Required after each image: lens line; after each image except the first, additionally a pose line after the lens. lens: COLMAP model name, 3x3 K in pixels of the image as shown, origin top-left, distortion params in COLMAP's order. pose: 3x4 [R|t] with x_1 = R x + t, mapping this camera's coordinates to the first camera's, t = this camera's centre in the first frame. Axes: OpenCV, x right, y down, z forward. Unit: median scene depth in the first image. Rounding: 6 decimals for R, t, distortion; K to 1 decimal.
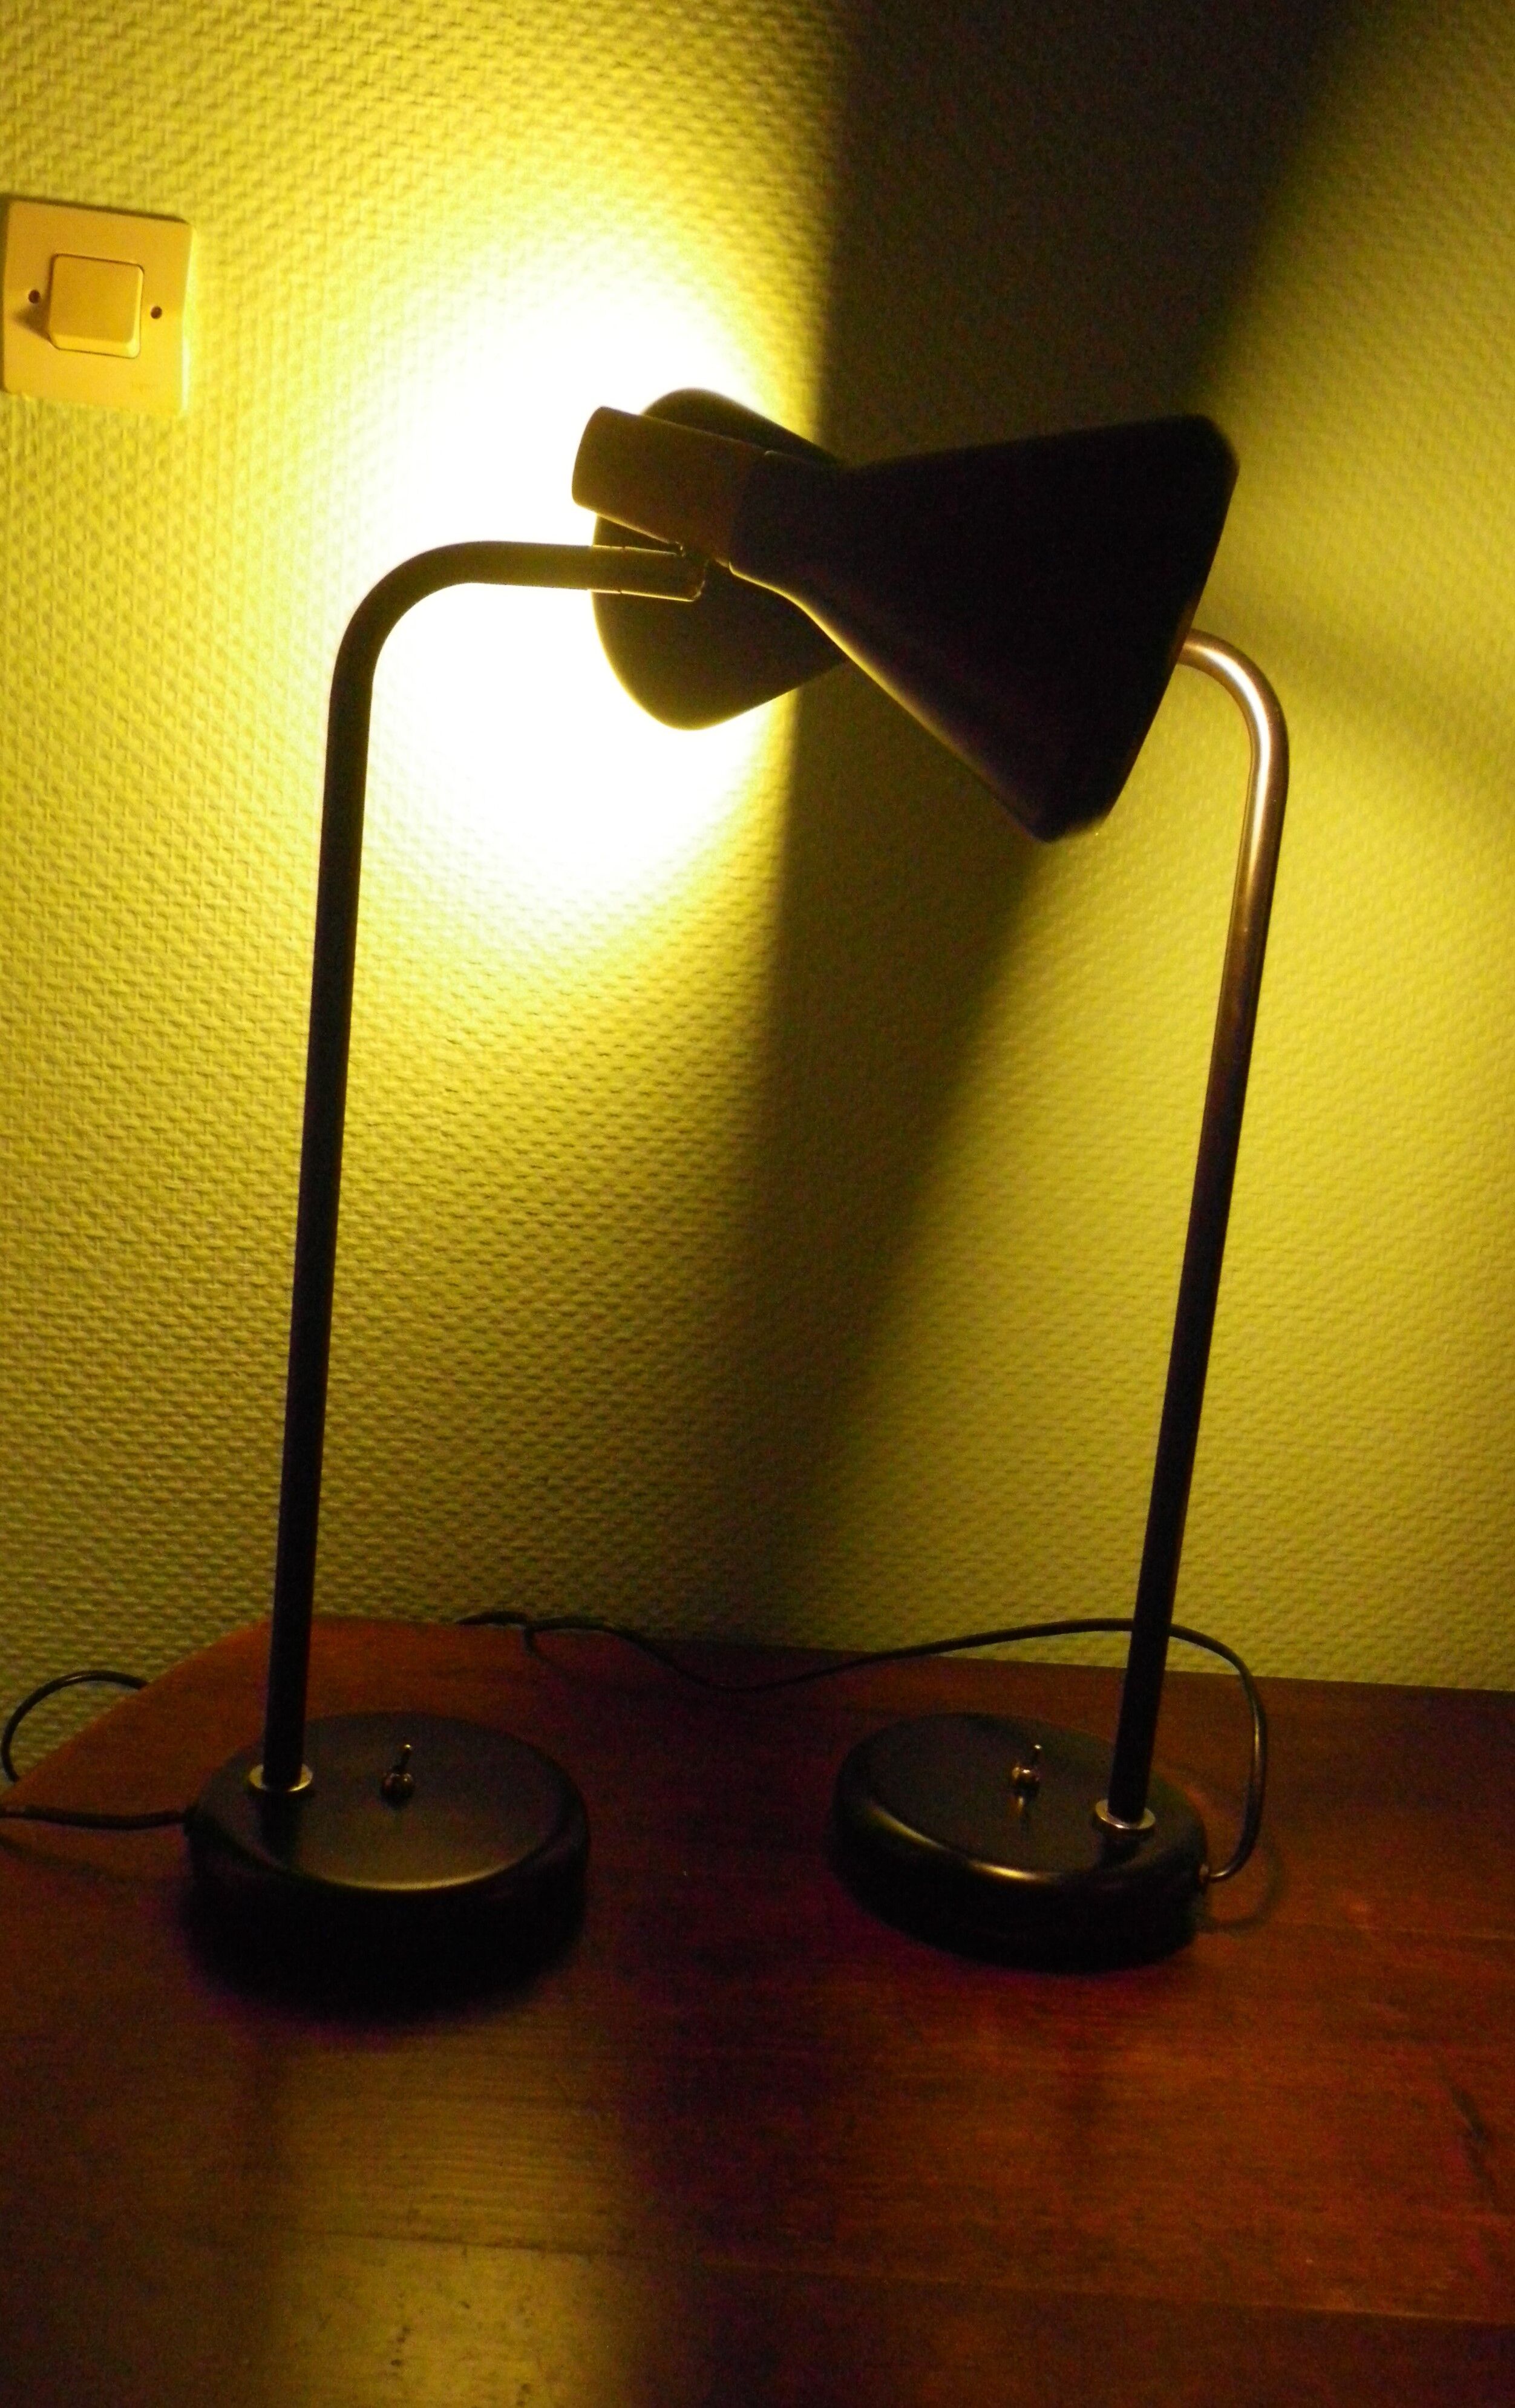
lens RADIAL K [[1793.8, 0, 727.3], [0, 1793.8, 1254.2], [0, 0, 1]] dist [0.004283, 0.003046]
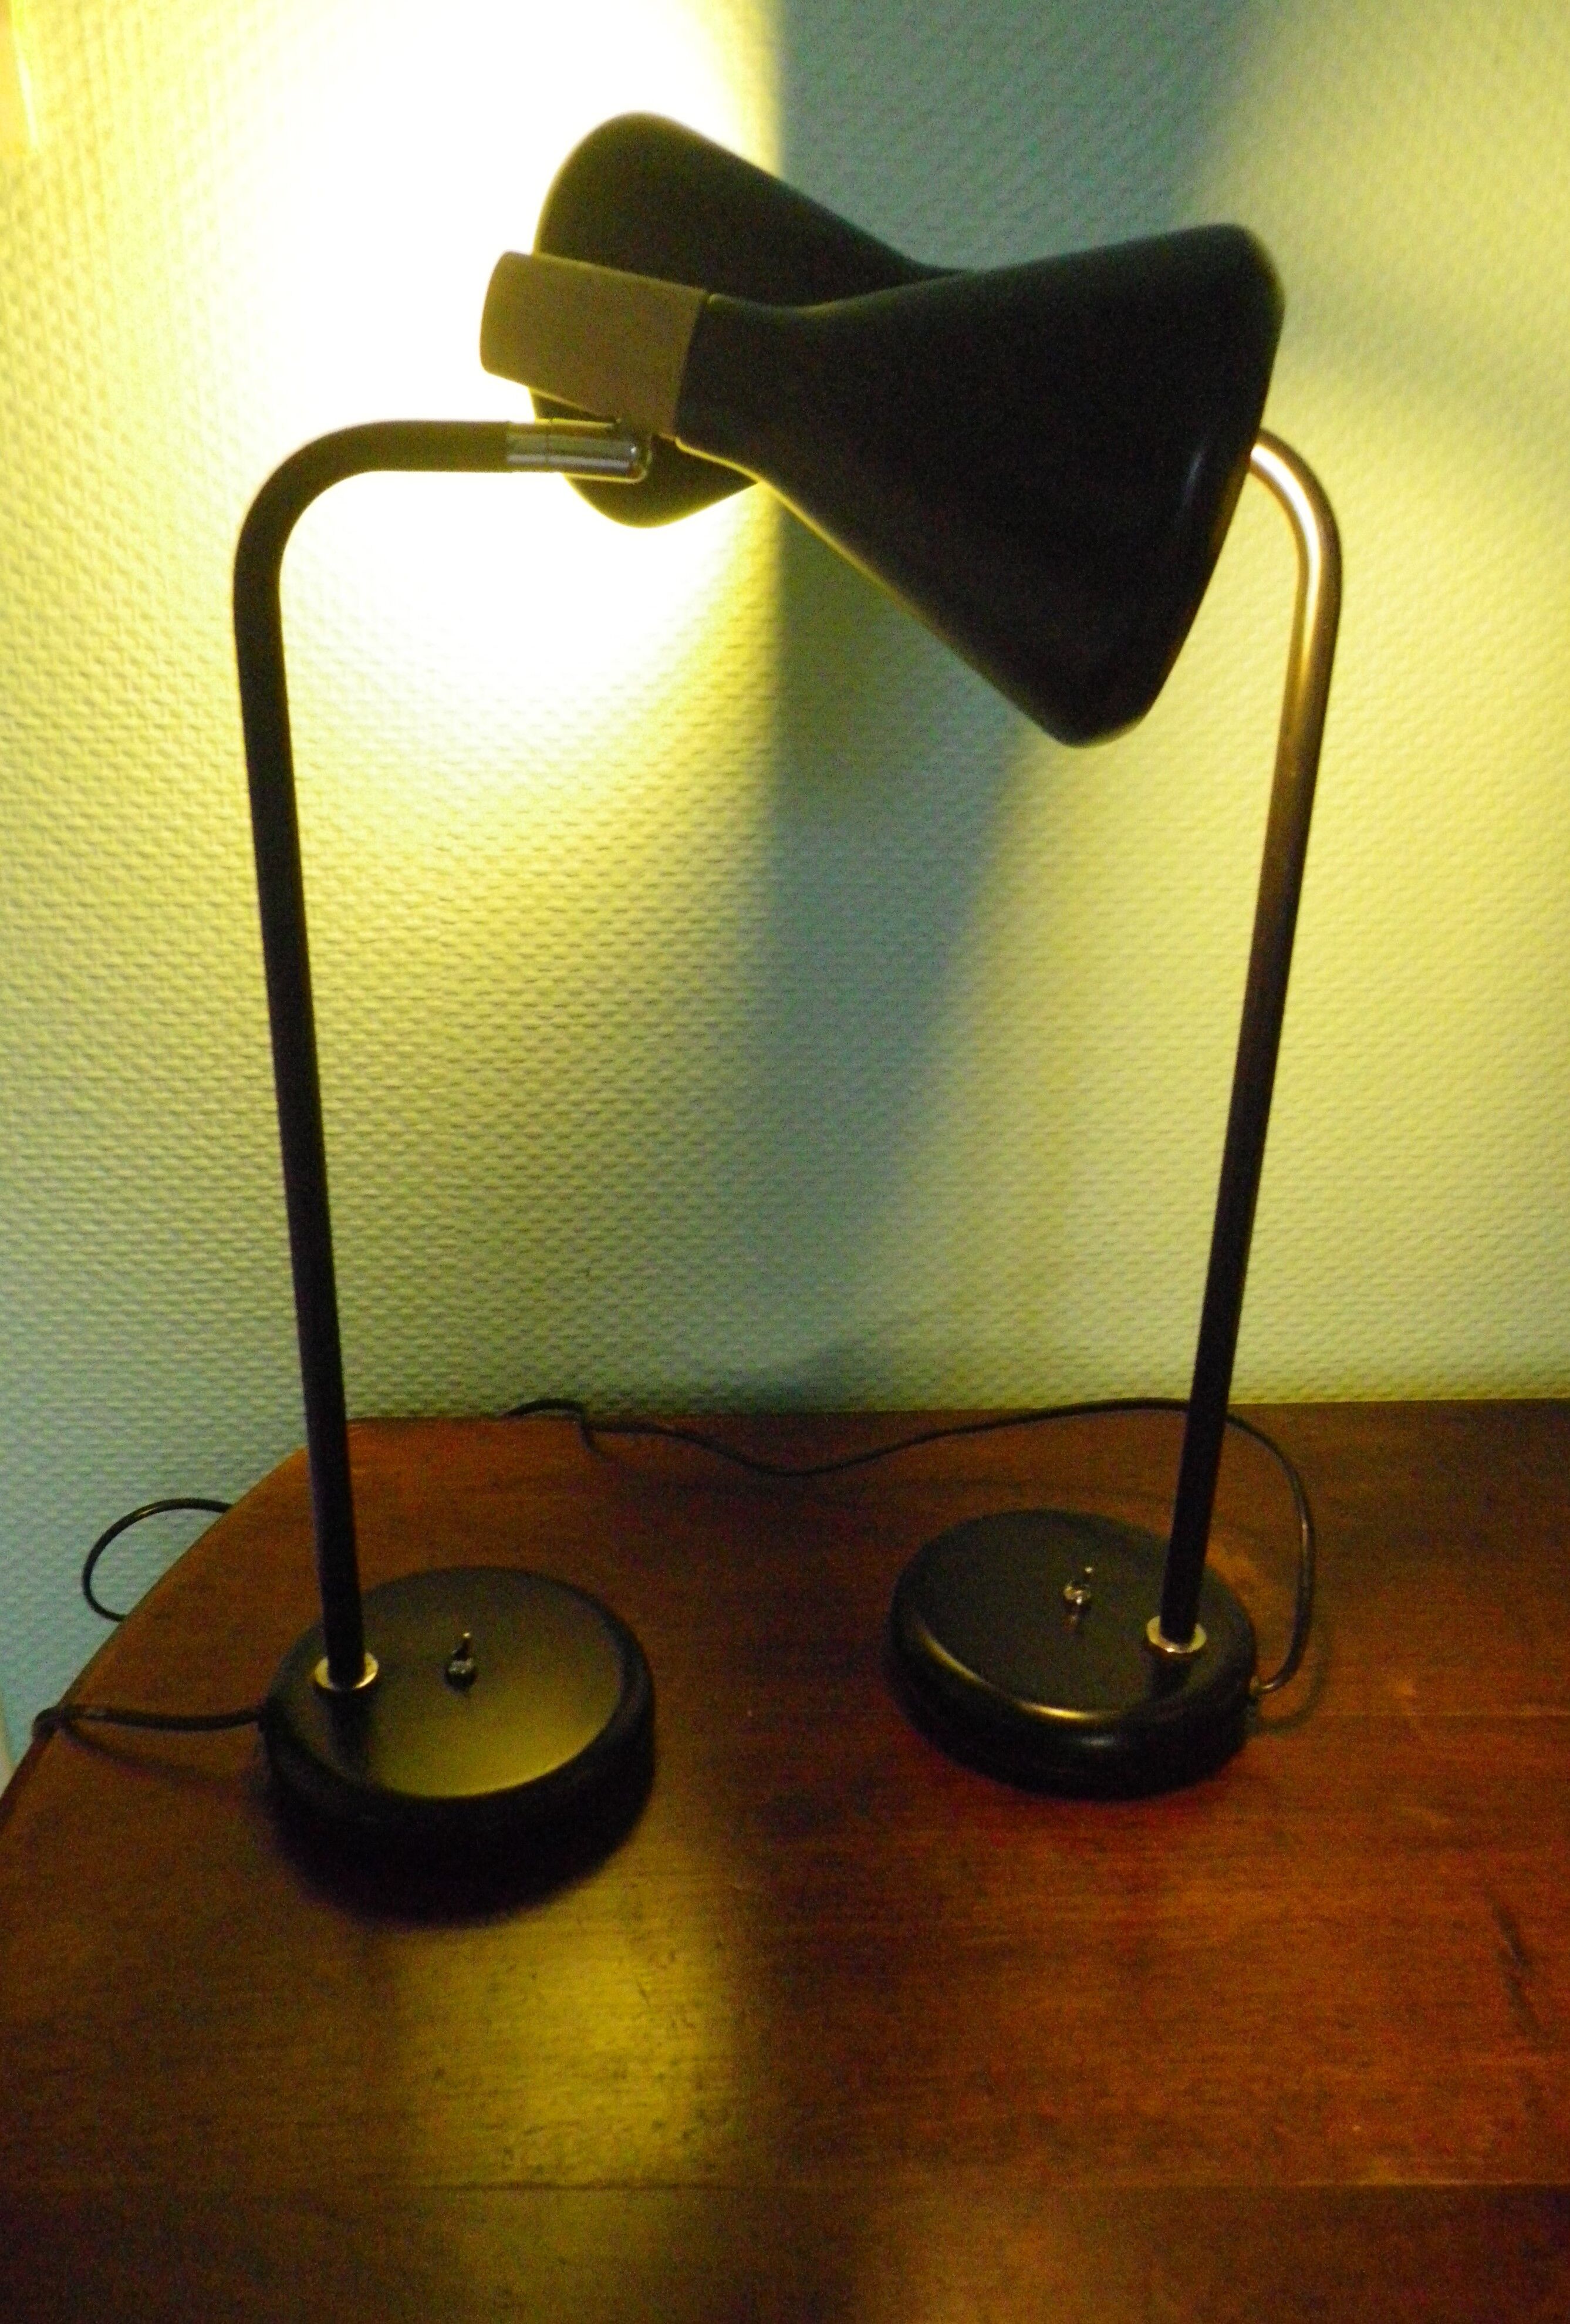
lens RADIAL K [[1738.3, 0, 773.2], [0, 1738.3, 1174.9], [0, 0, 1]] dist [0.004125, -0.000951]
pose [[0.997389, -0.070267, -0.016637, 0.022696], [0.072210, 0.970129, 0.231592, -0.151335], [-0.000133, -0.232188, 0.972671, 0.081064]]
